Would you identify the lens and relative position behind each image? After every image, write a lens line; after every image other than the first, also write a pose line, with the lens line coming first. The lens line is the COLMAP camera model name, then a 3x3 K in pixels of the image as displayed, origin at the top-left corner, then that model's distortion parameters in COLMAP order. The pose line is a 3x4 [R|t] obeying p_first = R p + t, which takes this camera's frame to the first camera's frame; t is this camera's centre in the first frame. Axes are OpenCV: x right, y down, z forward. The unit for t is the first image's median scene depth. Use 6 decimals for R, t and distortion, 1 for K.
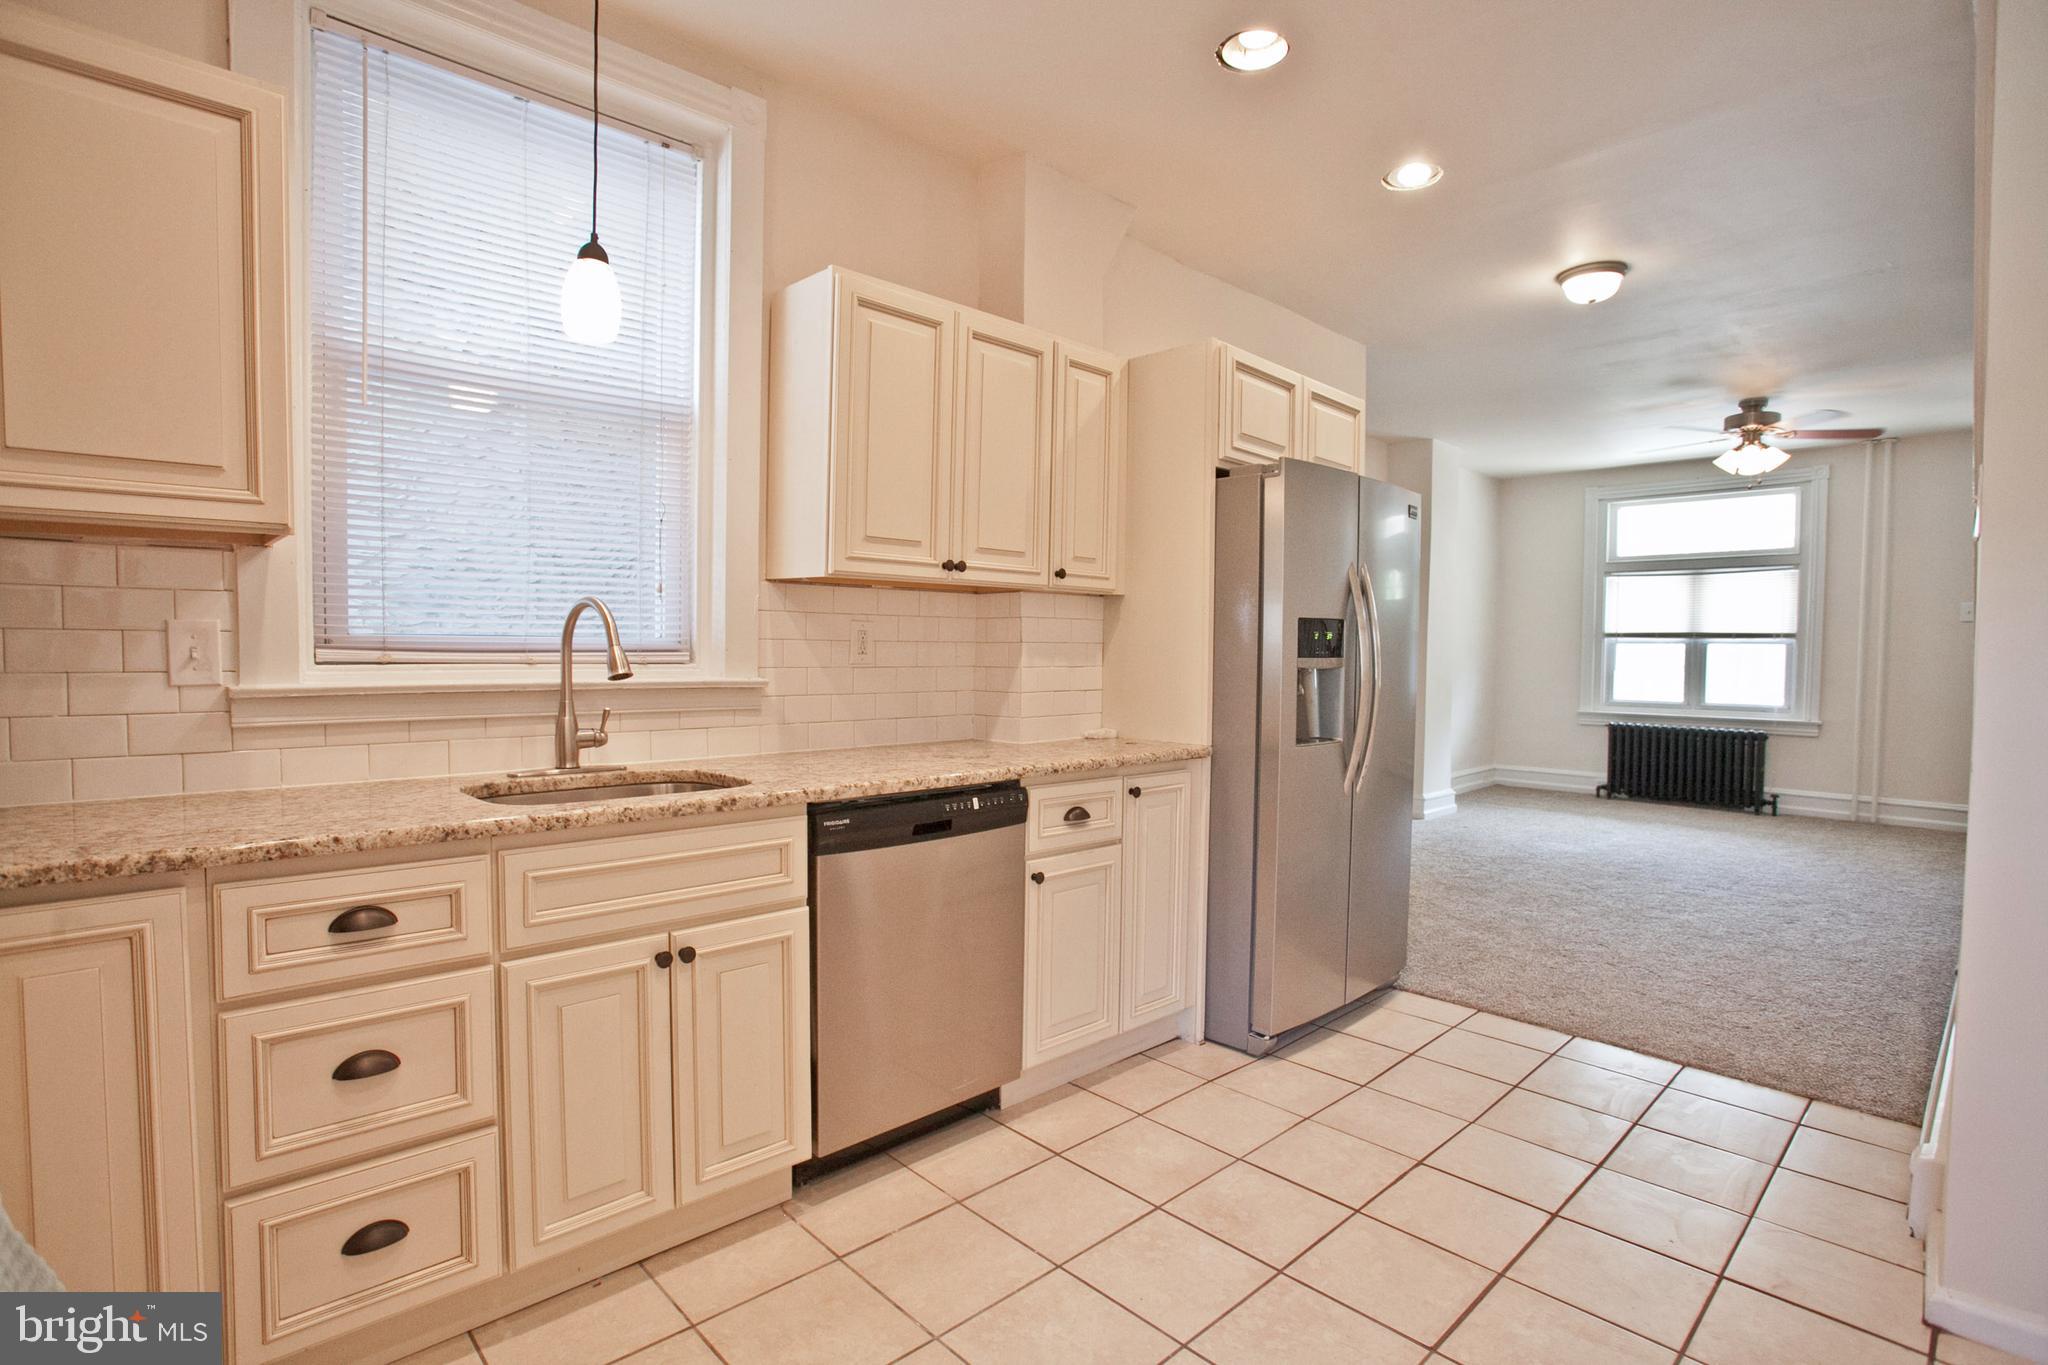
lens RADIAL K [[998.1, 0, 1024.0], [0, 998.1, 688.2], [0, 0, 1]] dist [-0.075399, 0.034501]
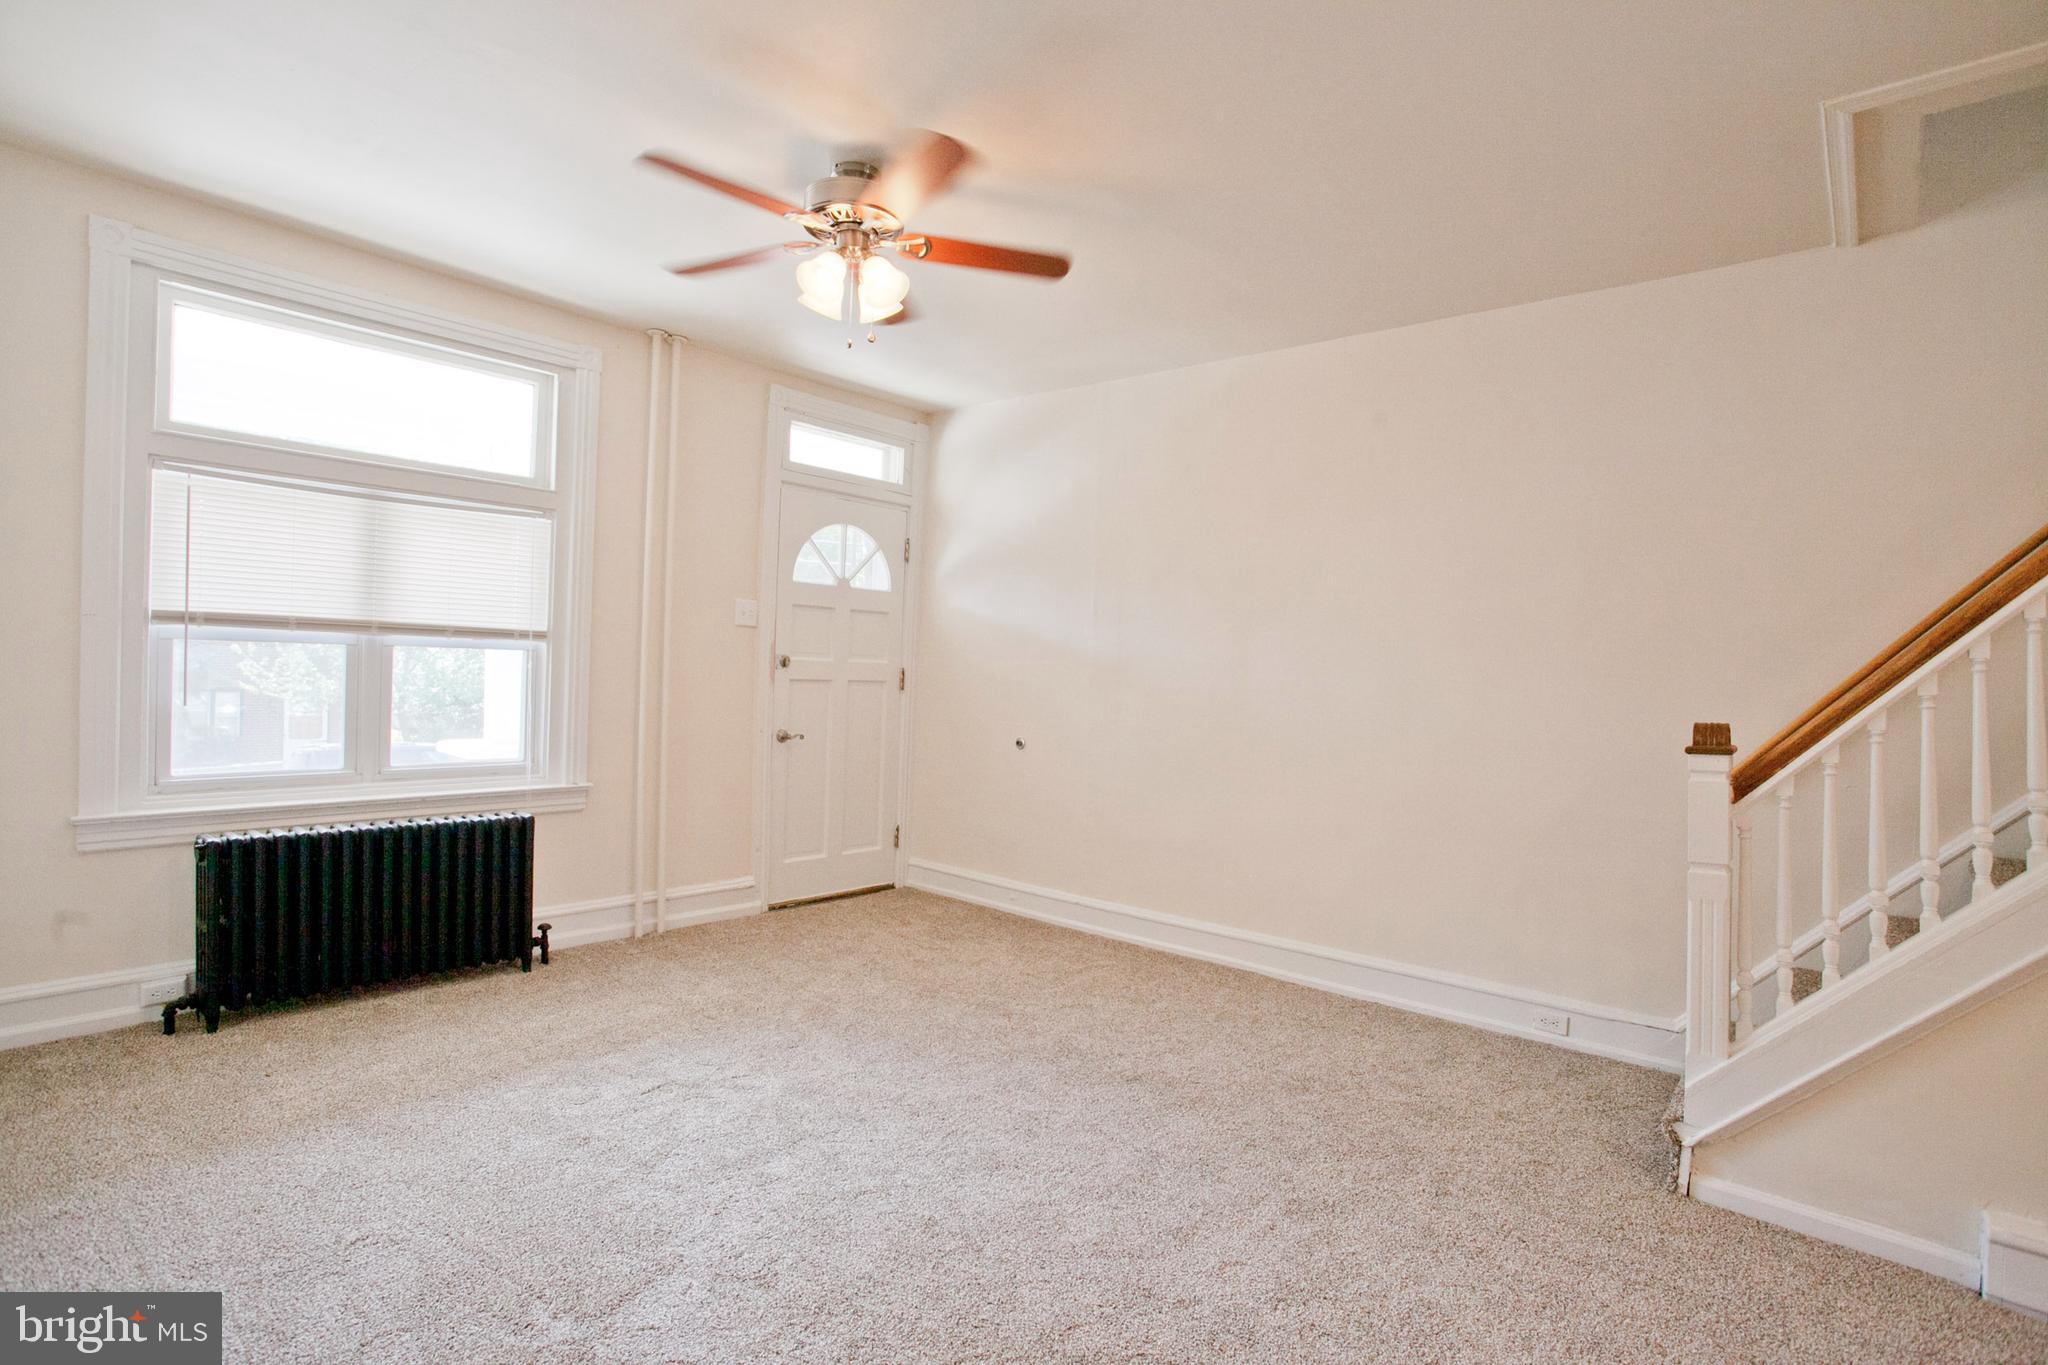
lens RADIAL K [[998.1, 0, 1024.0], [0, 998.1, 688.2], [0, 0, 1]] dist [-0.075399, 0.034501]
pose [[-0.099123, -0.032102, 0.994557, 0.206170], [0.004912, 0.999452, 0.032749, -0.042755], [-0.995063, 0.008131, -0.098911, 0.808034]]
